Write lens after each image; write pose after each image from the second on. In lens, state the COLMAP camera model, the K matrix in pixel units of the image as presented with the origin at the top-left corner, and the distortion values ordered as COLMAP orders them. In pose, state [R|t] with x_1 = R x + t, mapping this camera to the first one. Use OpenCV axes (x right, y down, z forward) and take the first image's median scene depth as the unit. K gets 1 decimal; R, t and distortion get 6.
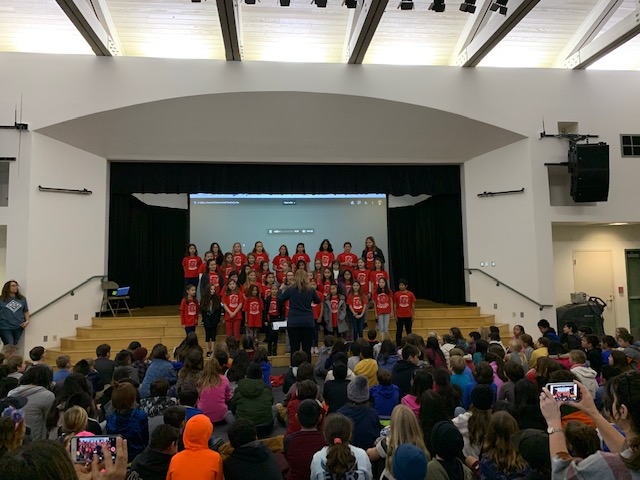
lens RADIAL K [[473.8, 0, 320.0], [0, 473.8, 240.0], [0, 0, 1]] dist [0.118388, -0.200869]
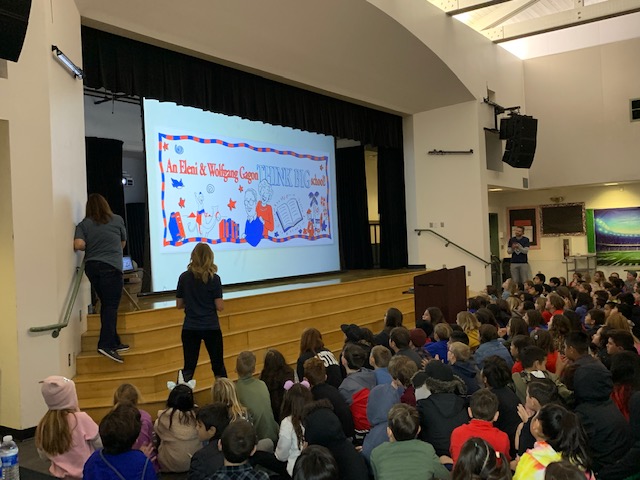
lens RADIAL K [[640.2, 0, 320.0], [0, 640.2, 240.0], [0, 0, 1]] dist [0.131643, -0.376281]
pose [[0.663184, -0.007572, 0.748418, -0.804053], [-0.024276, 0.999205, 0.031620, 0.047655], [-0.748063, -0.039139, 0.662473, 0.321269]]
